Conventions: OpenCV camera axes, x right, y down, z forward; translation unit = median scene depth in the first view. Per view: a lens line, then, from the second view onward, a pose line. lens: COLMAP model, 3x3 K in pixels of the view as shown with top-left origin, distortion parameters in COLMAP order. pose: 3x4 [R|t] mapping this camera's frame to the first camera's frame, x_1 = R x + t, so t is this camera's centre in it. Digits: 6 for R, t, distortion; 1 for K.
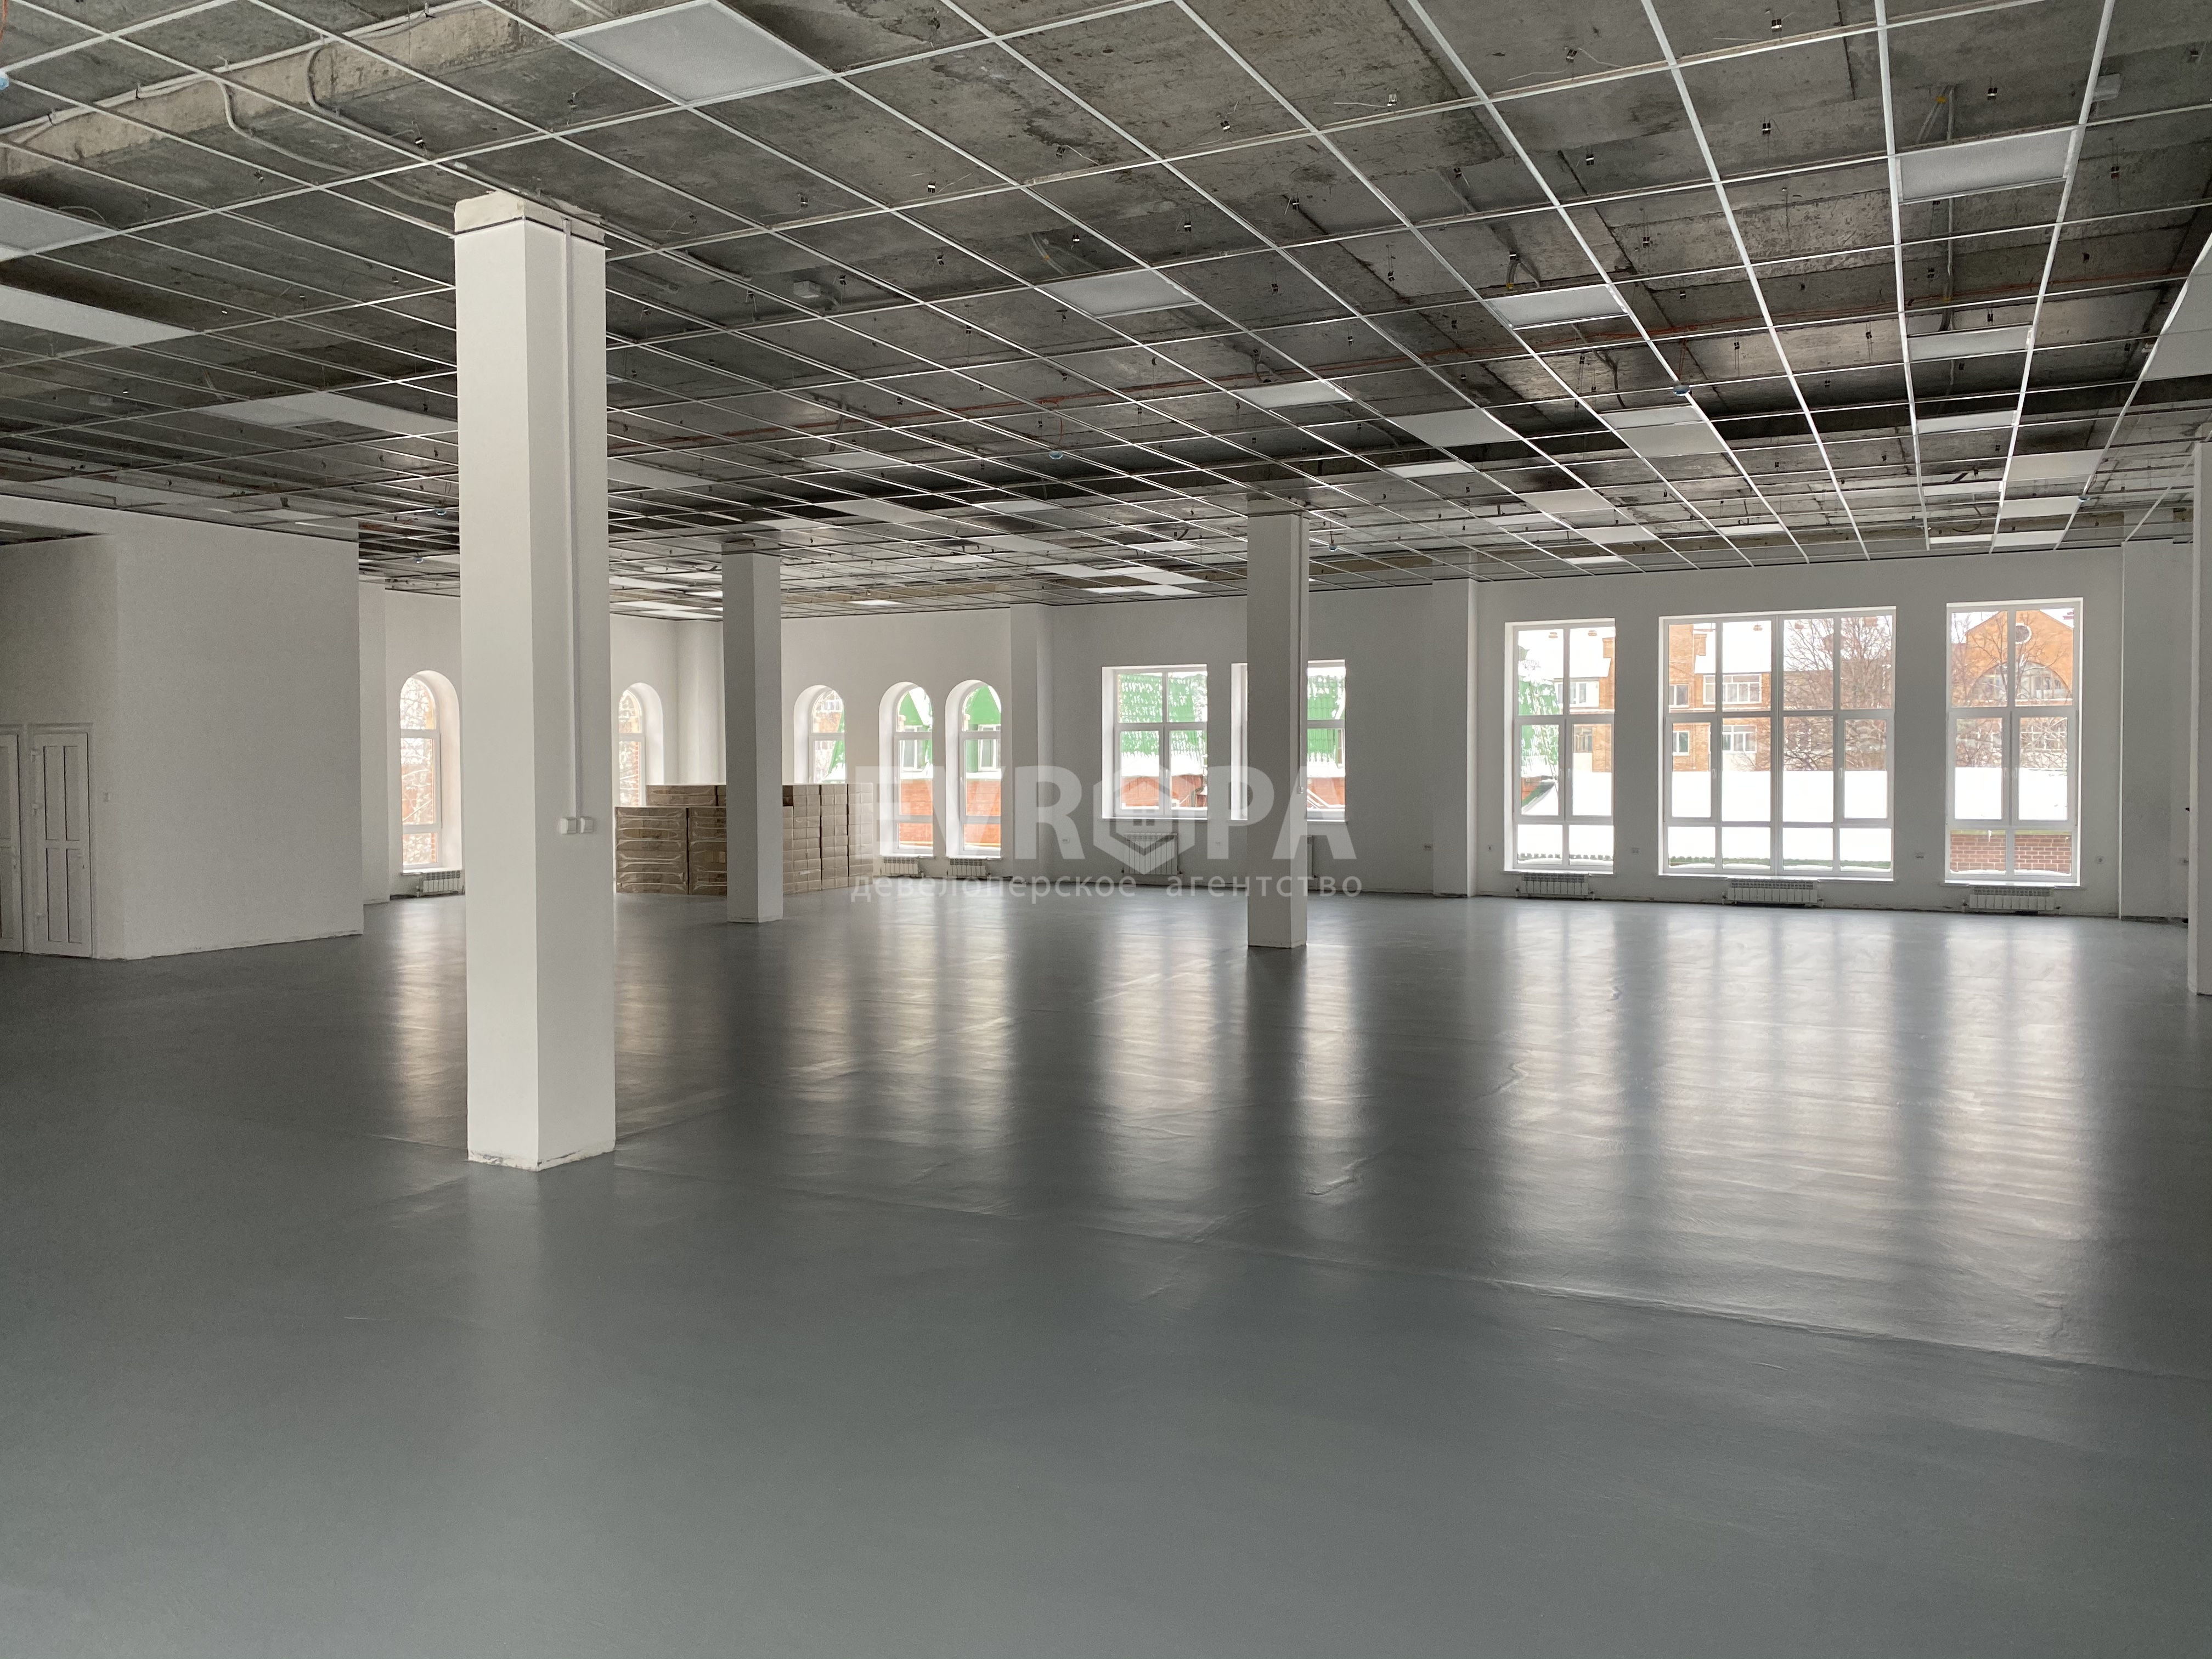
lens RADIAL K [[1679.2, 0, 1110.3], [0, 1679.2, 818.4], [0, 0, 1]] dist [0.033777, -0.029493]
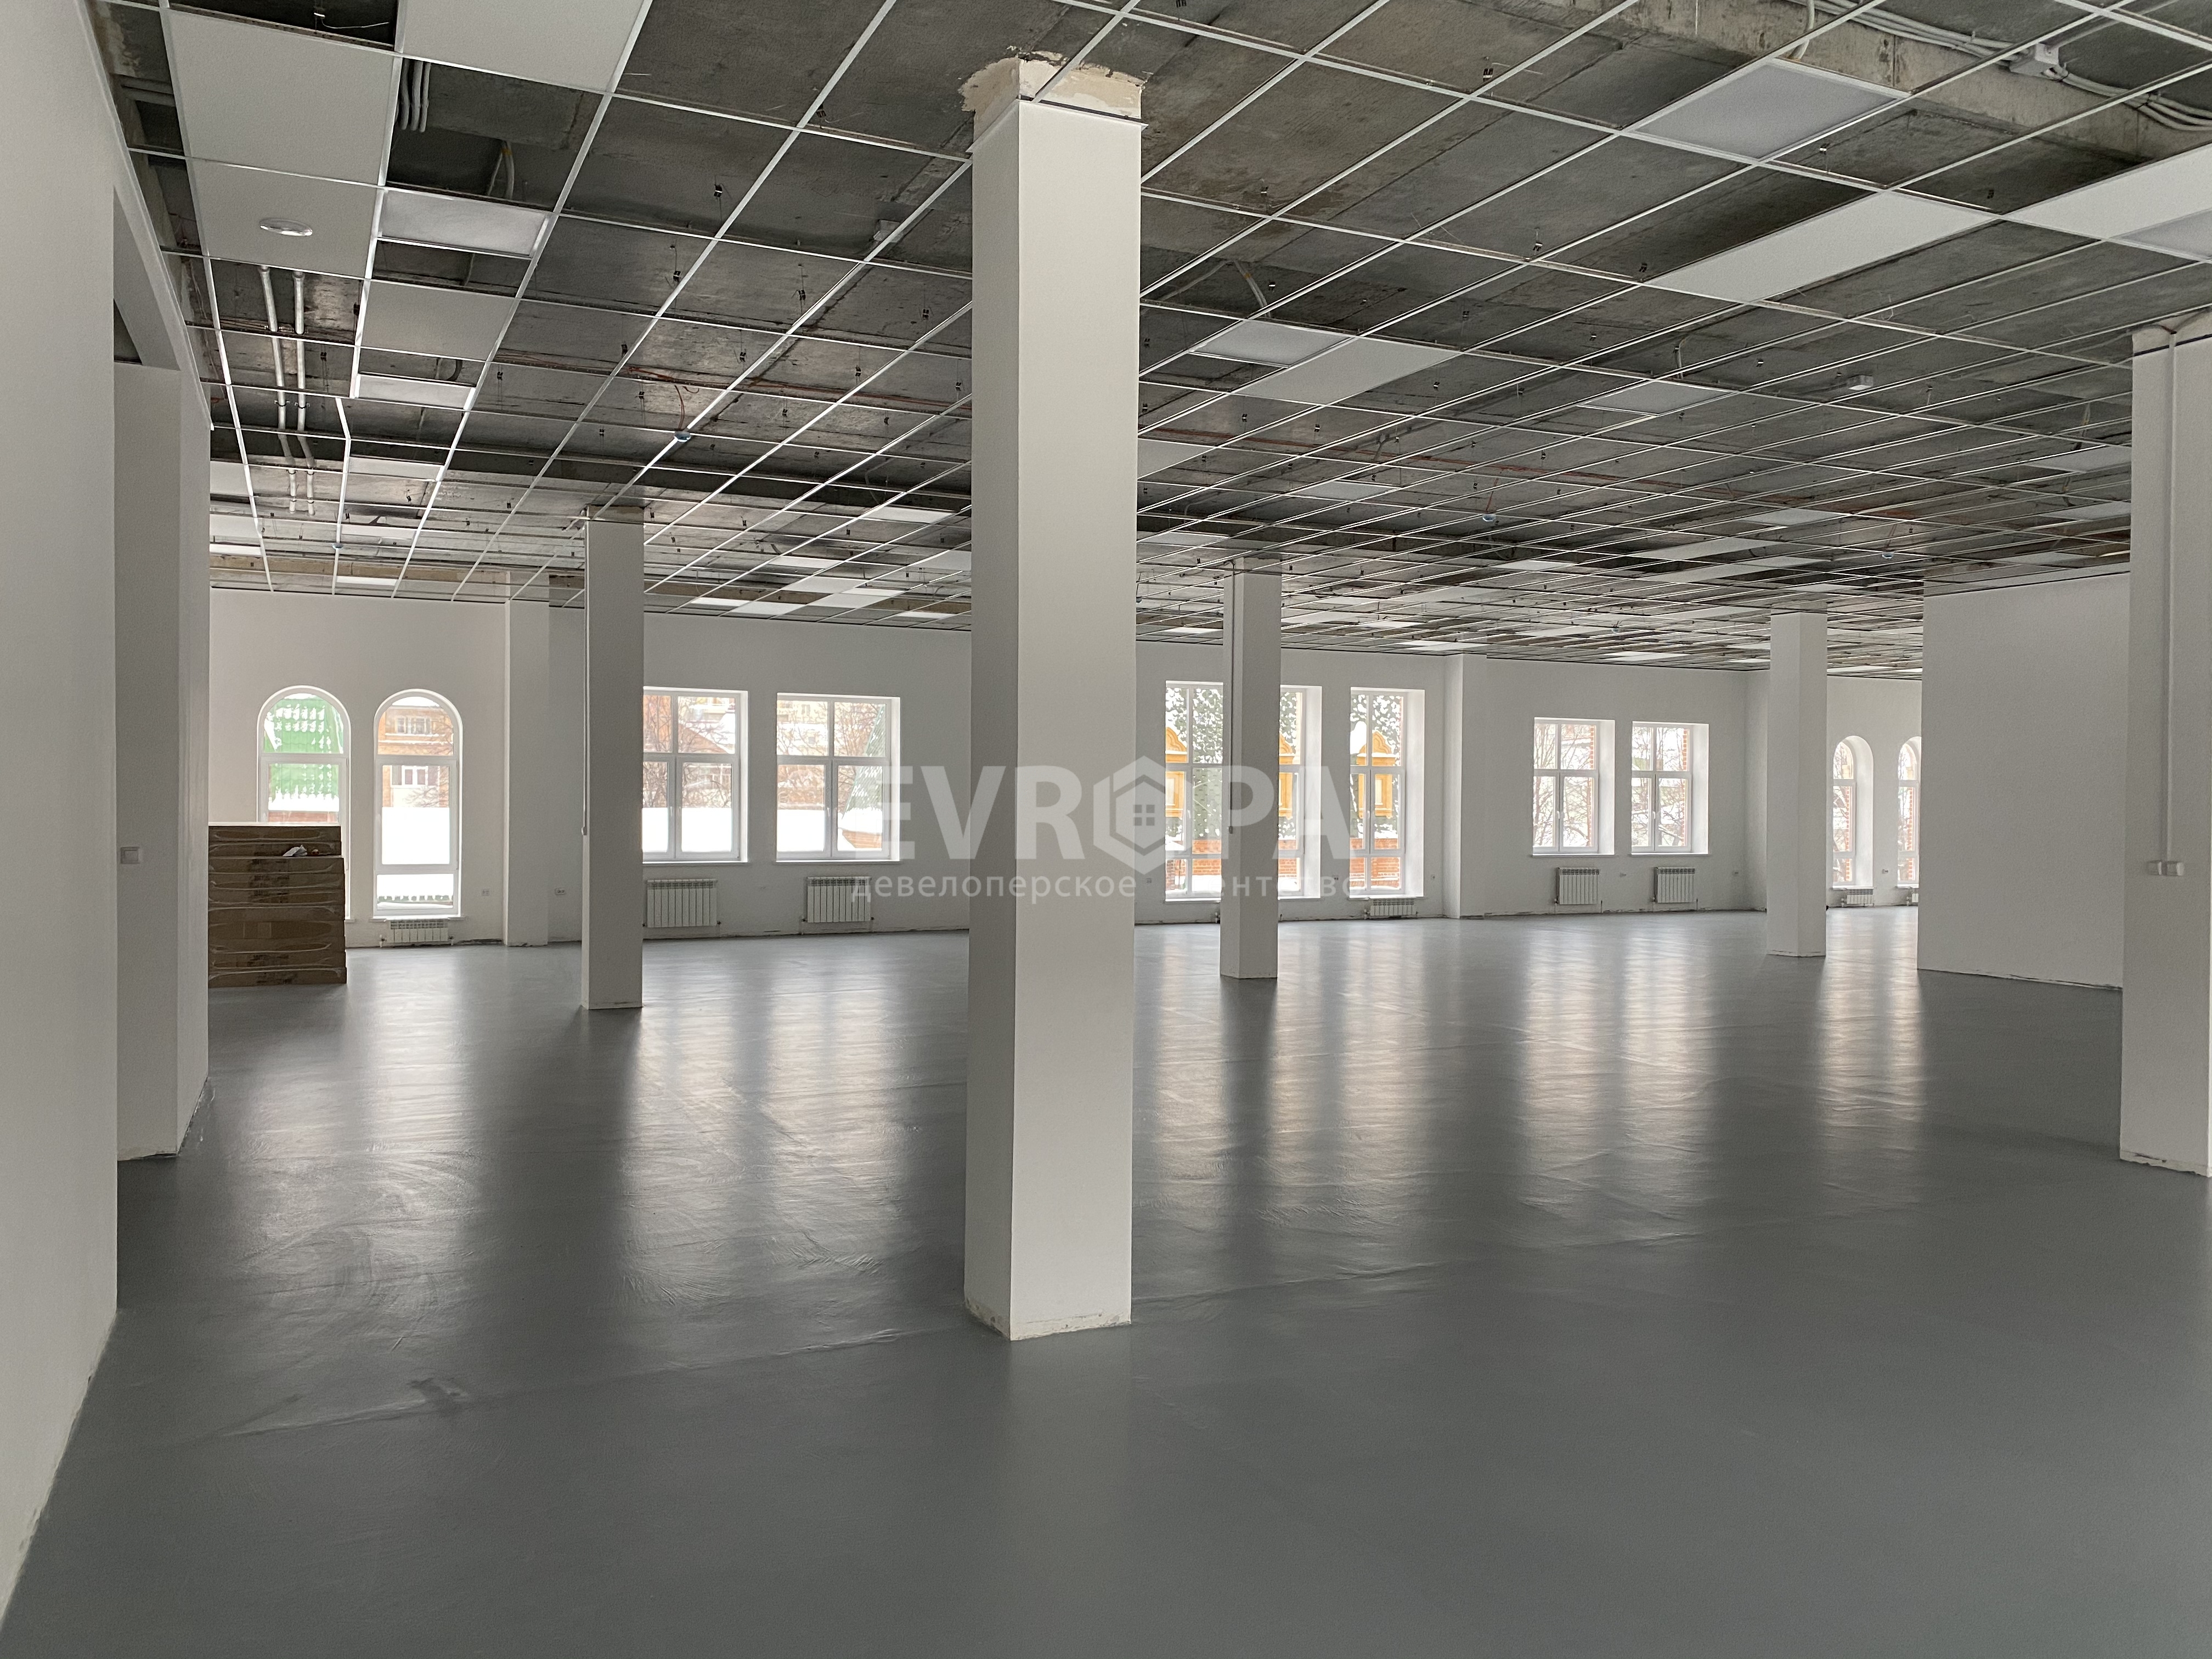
lens RADIAL K [[1679.2, 0, 1148.8], [0, 1679.2, 861.5], [0, 0, 1]] dist [0.033777, -0.029493]
pose [[0.600980, -0.018698, 0.799046, -0.433733], [0.015956, 0.999808, 0.011396, -0.005355], [-0.799105, 0.005901, 0.601162, 0.225566]]
